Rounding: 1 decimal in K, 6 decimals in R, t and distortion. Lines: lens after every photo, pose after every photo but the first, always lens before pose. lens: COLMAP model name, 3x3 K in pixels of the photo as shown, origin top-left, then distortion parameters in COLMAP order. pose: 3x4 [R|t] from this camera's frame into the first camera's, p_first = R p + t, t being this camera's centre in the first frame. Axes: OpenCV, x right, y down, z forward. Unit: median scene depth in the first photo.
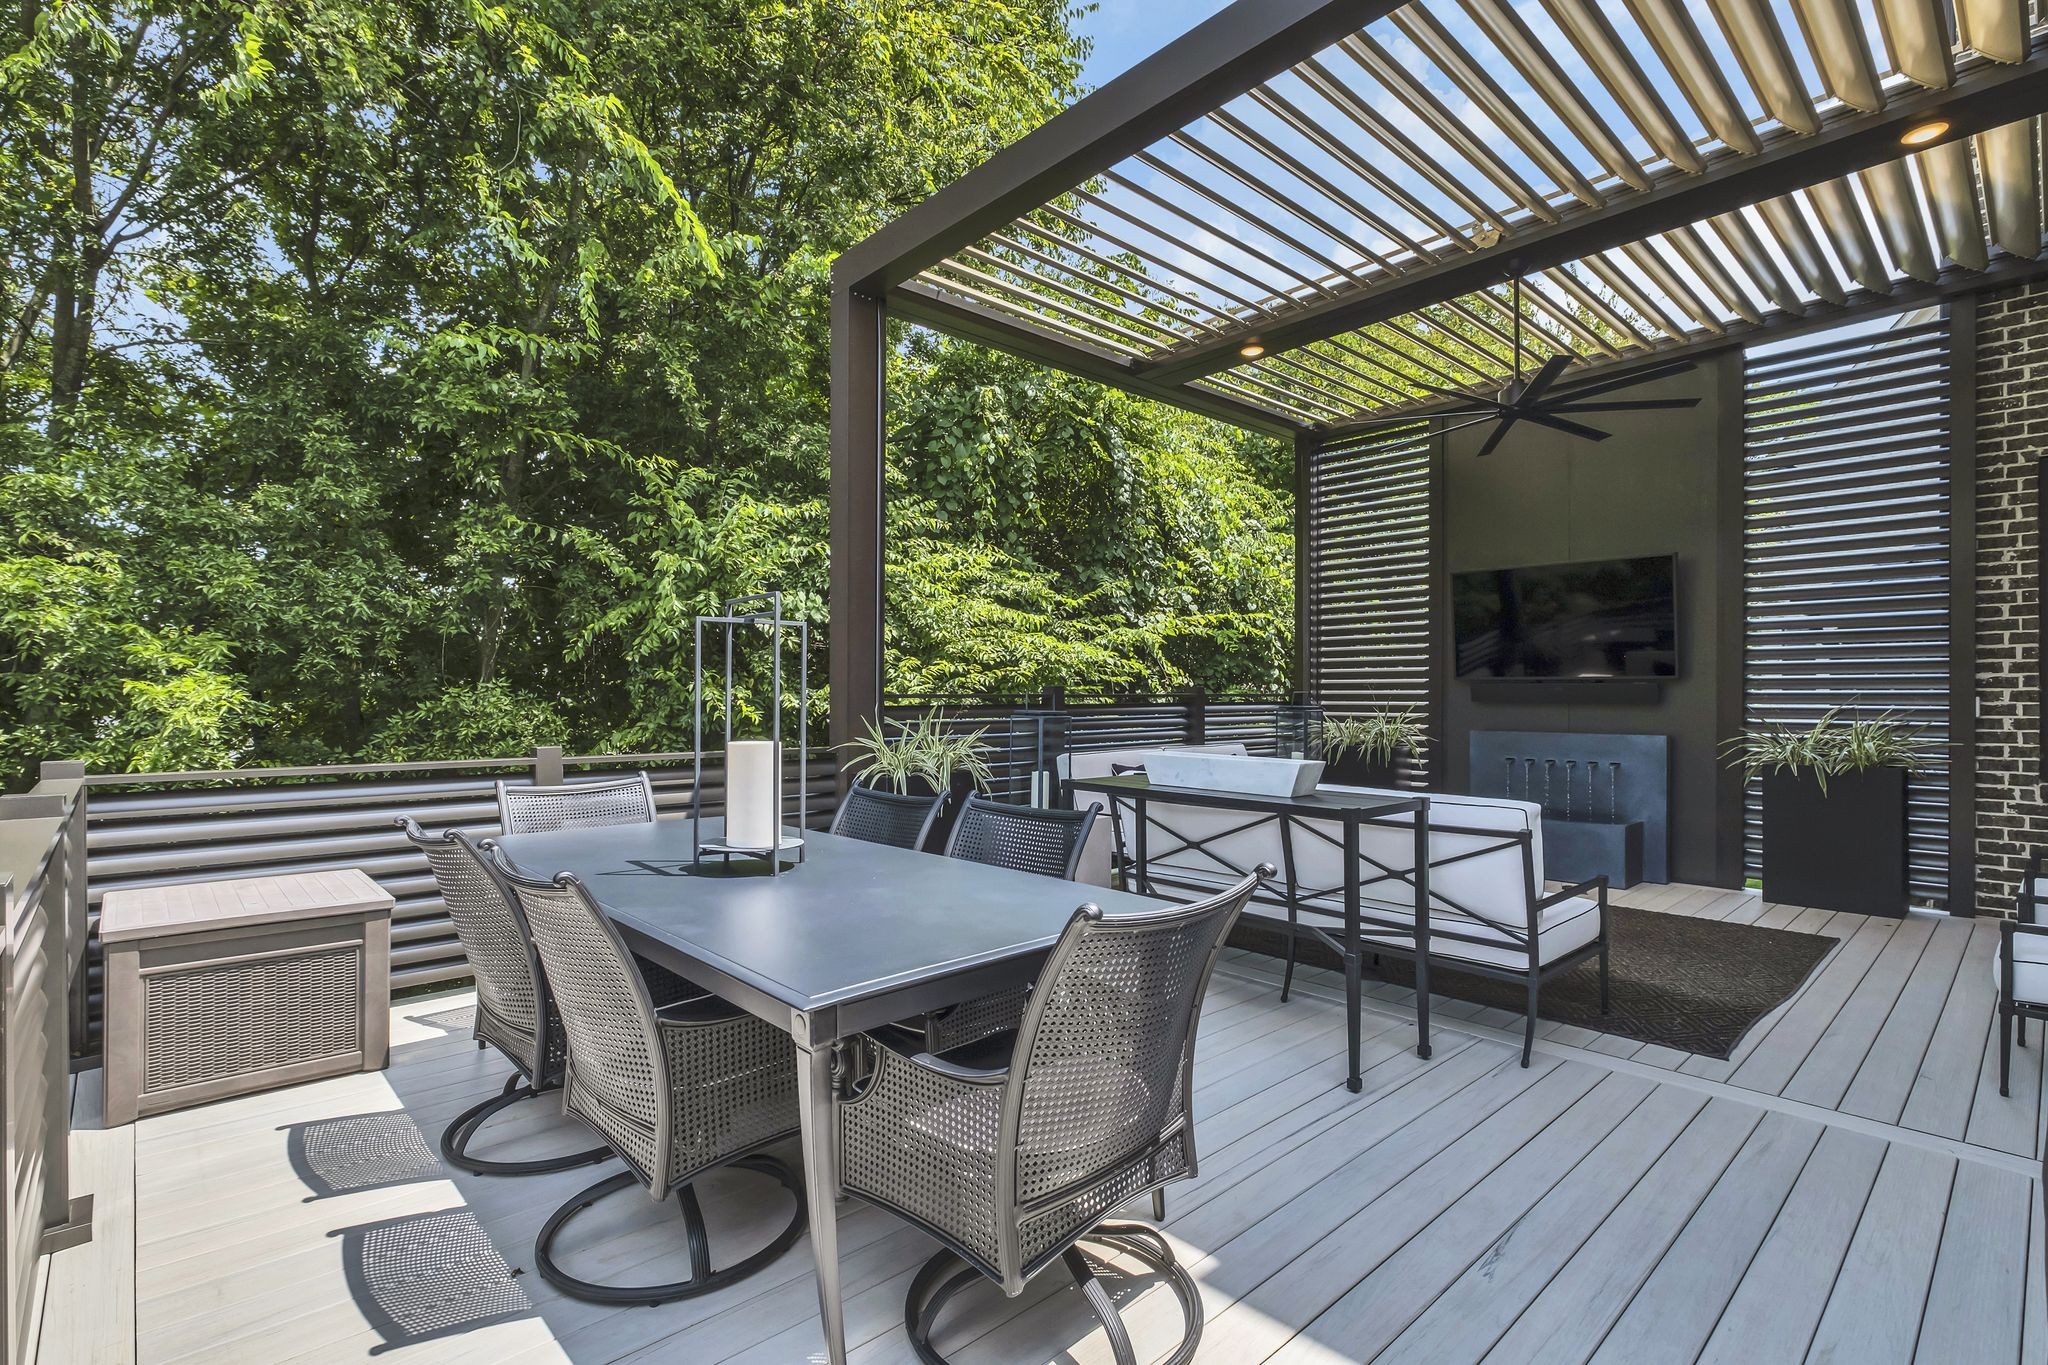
lens RADIAL K [[941.5, 0, 1034.3], [0, 941.5, 691.5], [0, 0, 1]] dist [-0.013492, 0.003492]
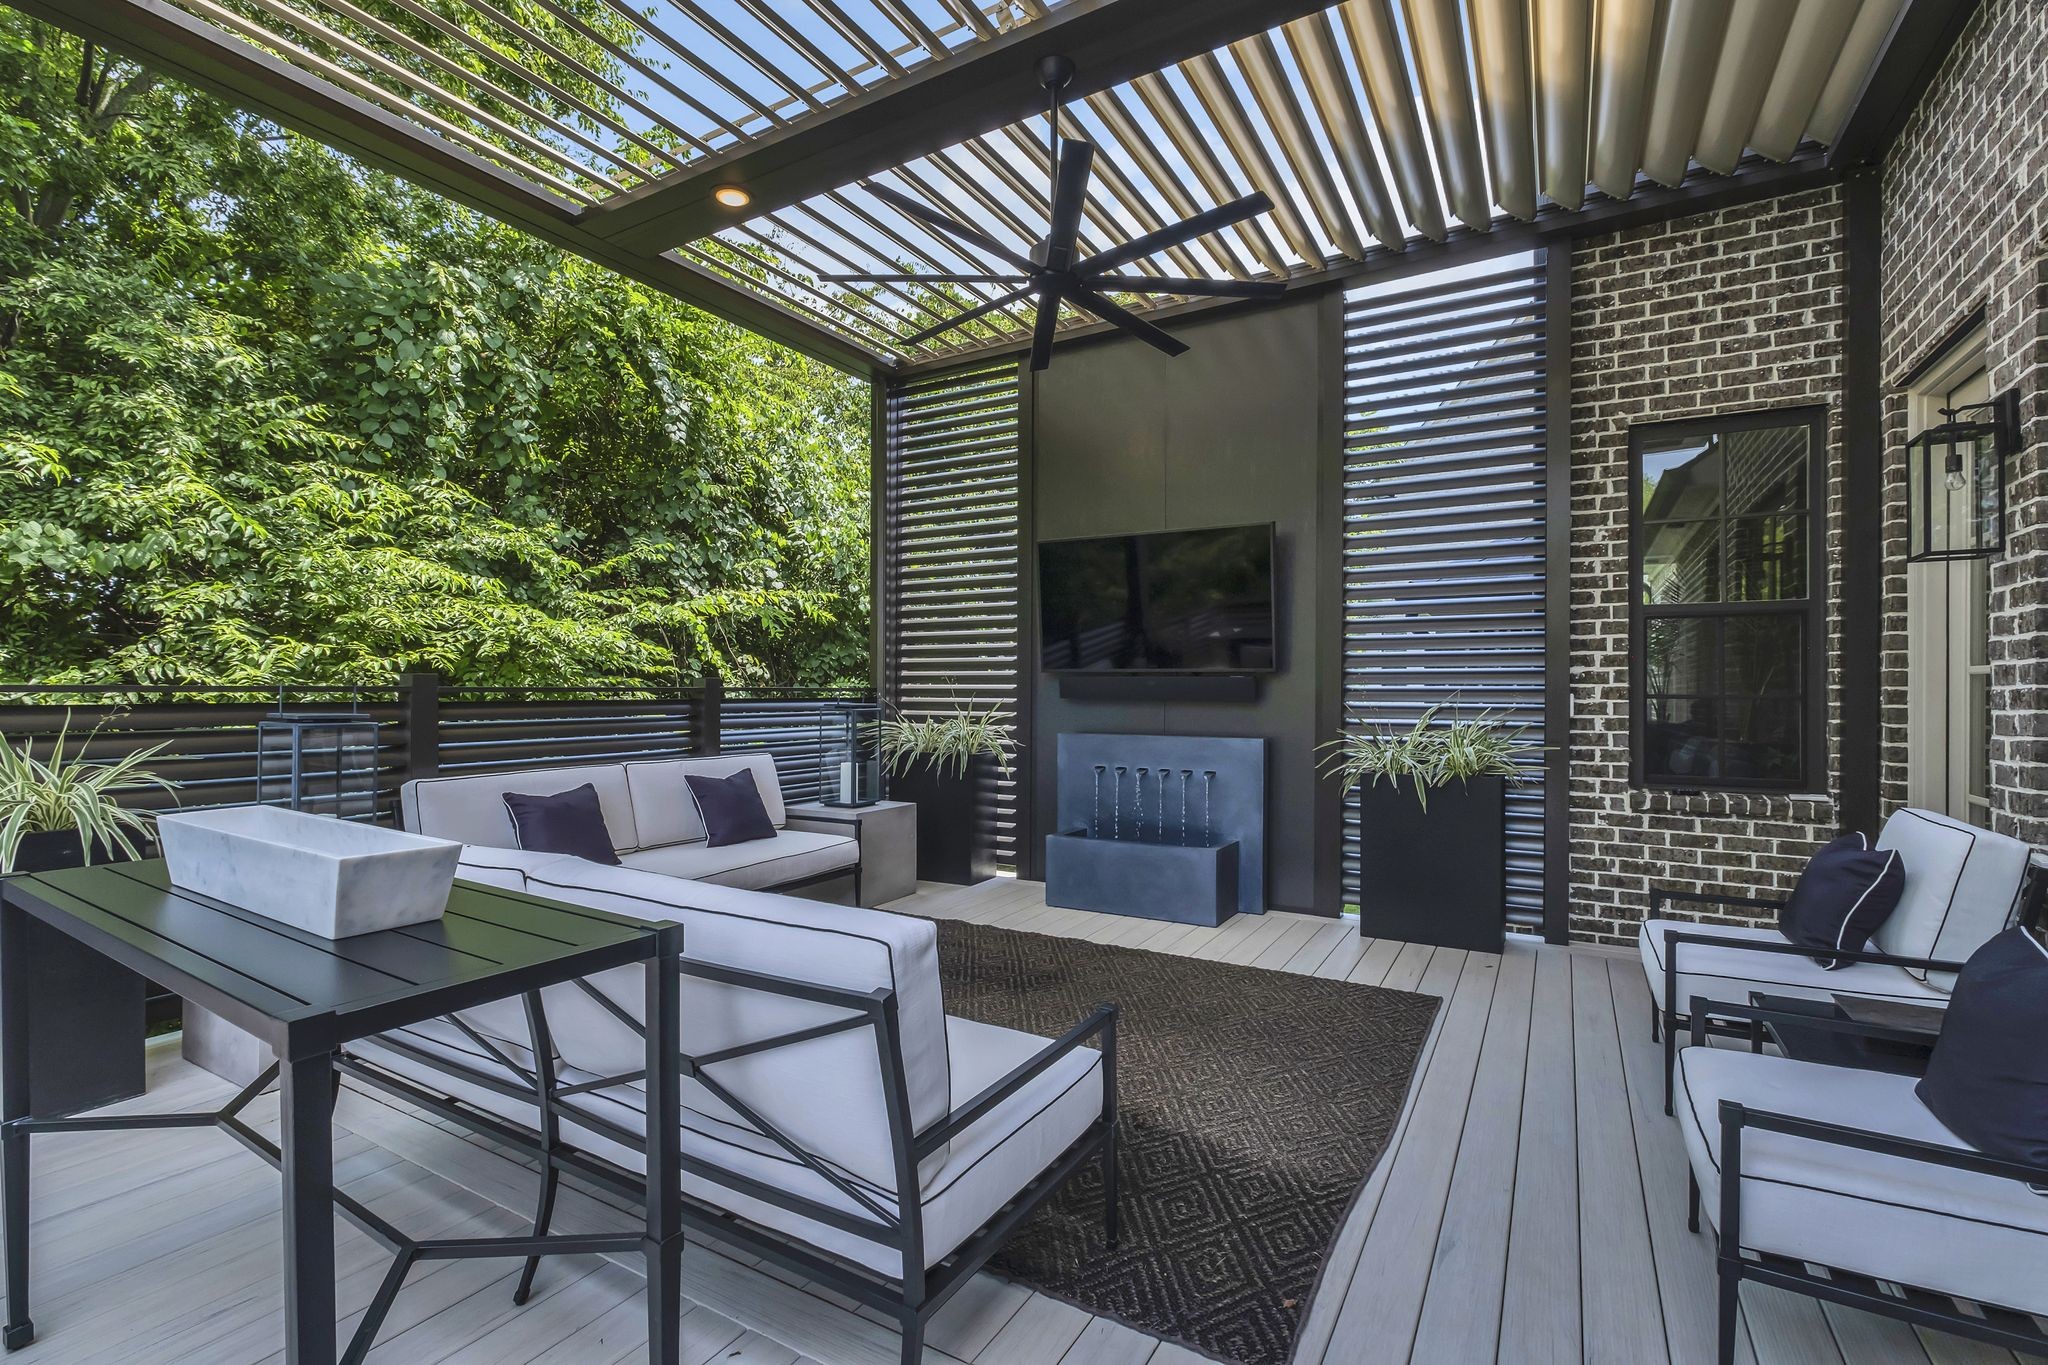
lens RADIAL K [[893.1, 0, 991.4], [0, 893.1, 686.0], [0, 0, 1]] dist [-0.009668, 0.000080]
pose [[0.966146, 0.004321, 0.257960, 0.238604], [-0.004014, 0.999990, -0.001716, 0.001914], [-0.257965, 0.000622, 0.966154, 0.296054]]
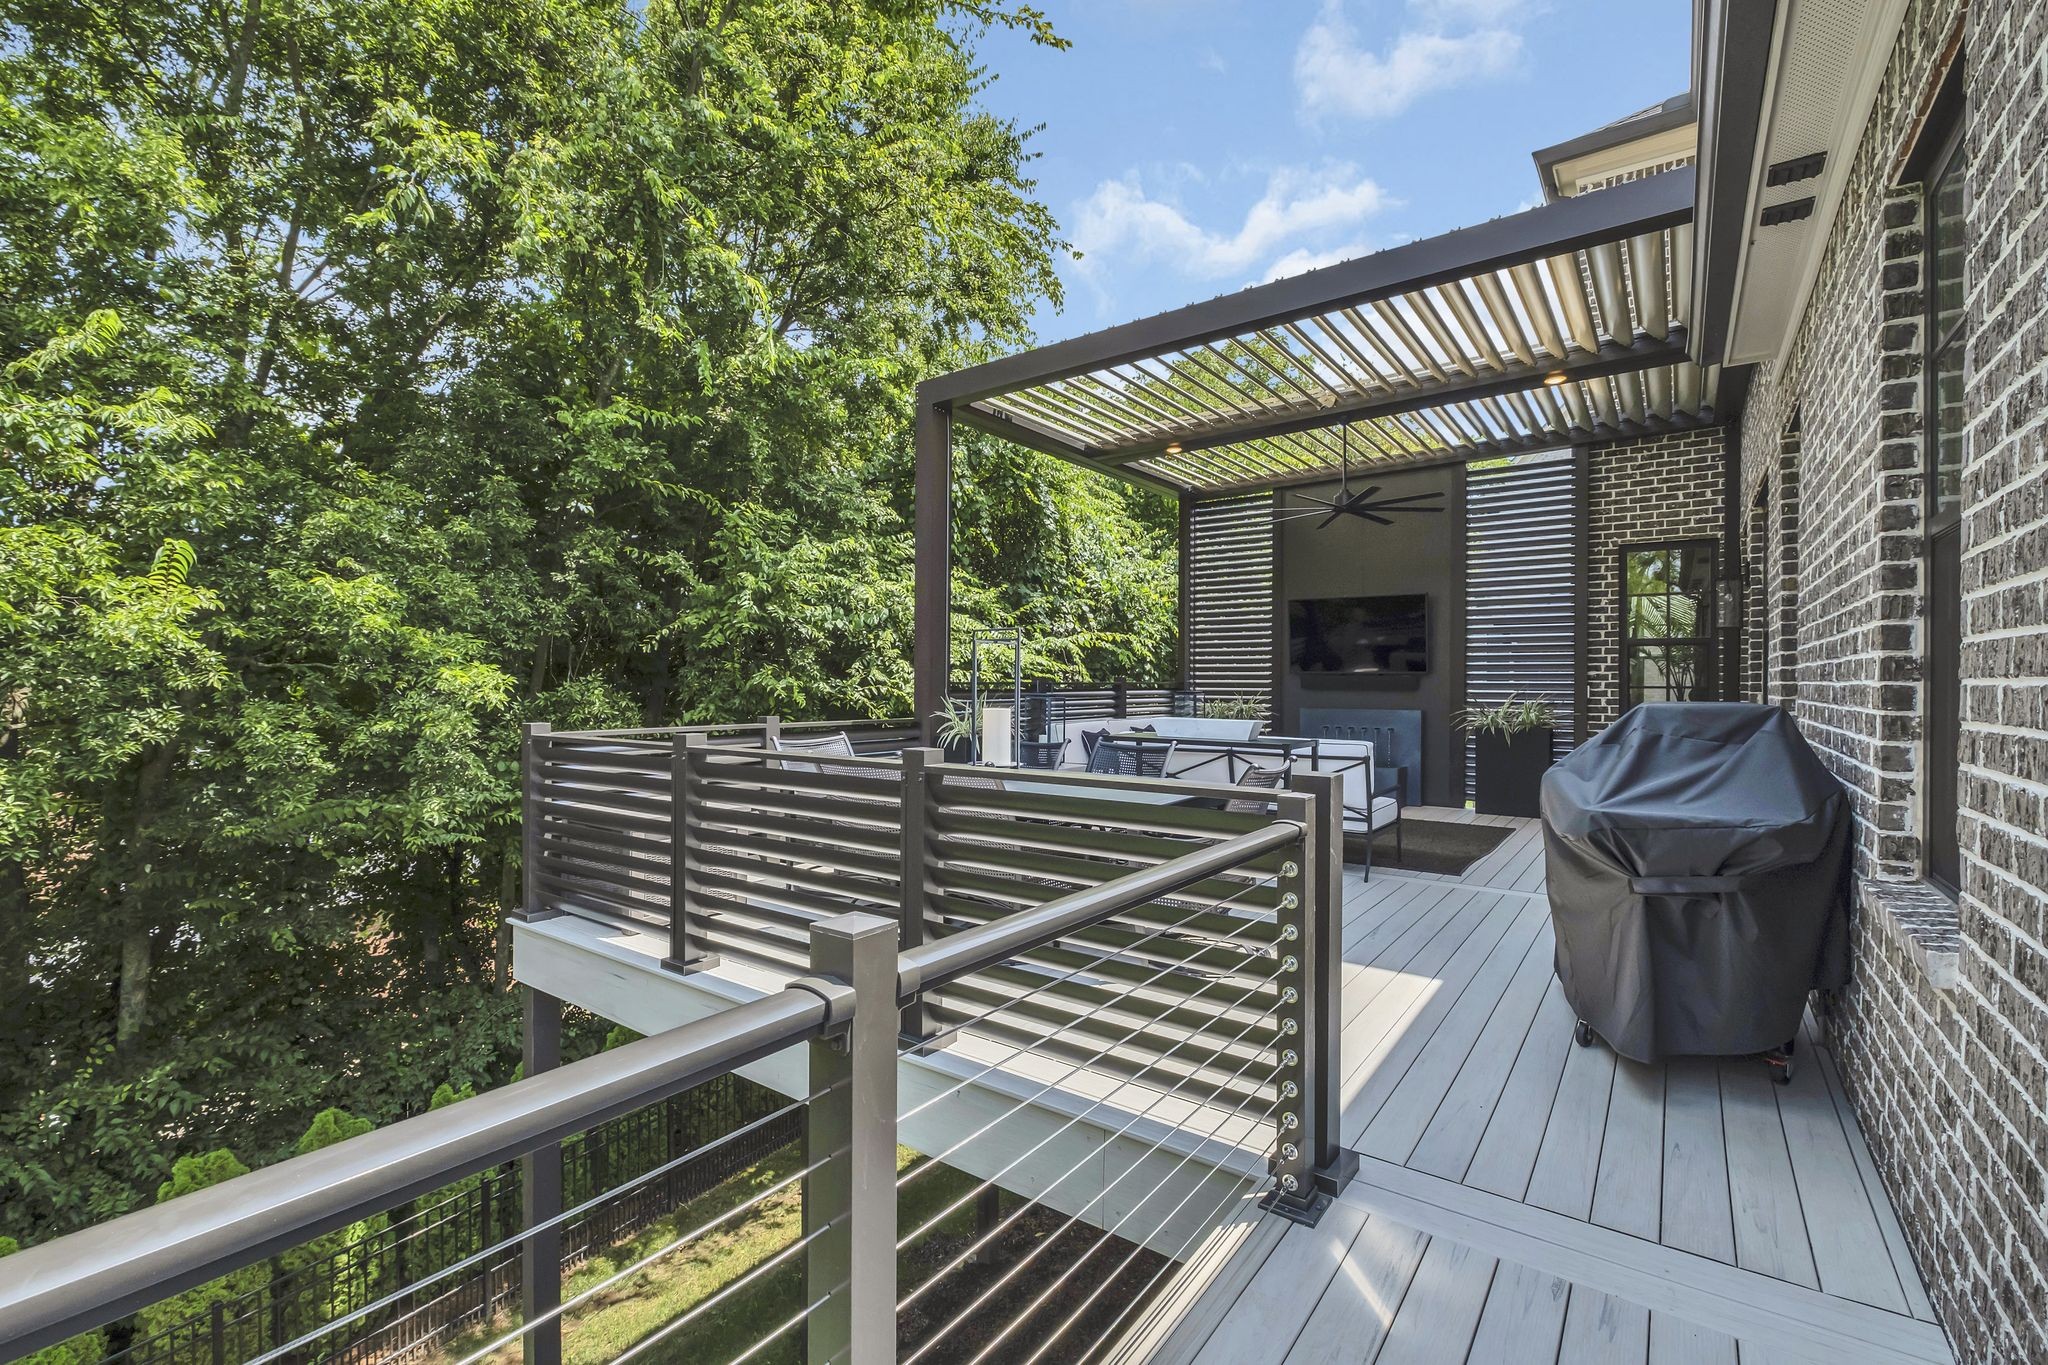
lens RADIAL K [[893.1, 0, 1055.6], [0, 893.1, 680.7], [0, 0, 1]] dist [-0.009668, 0.000080]
pose [[0.975075, 0.002427, 0.221863, -0.249417], [-0.002898, 0.999994, 0.001796, -0.002985], [-0.221857, -0.002394, 0.975076, -0.313300]]
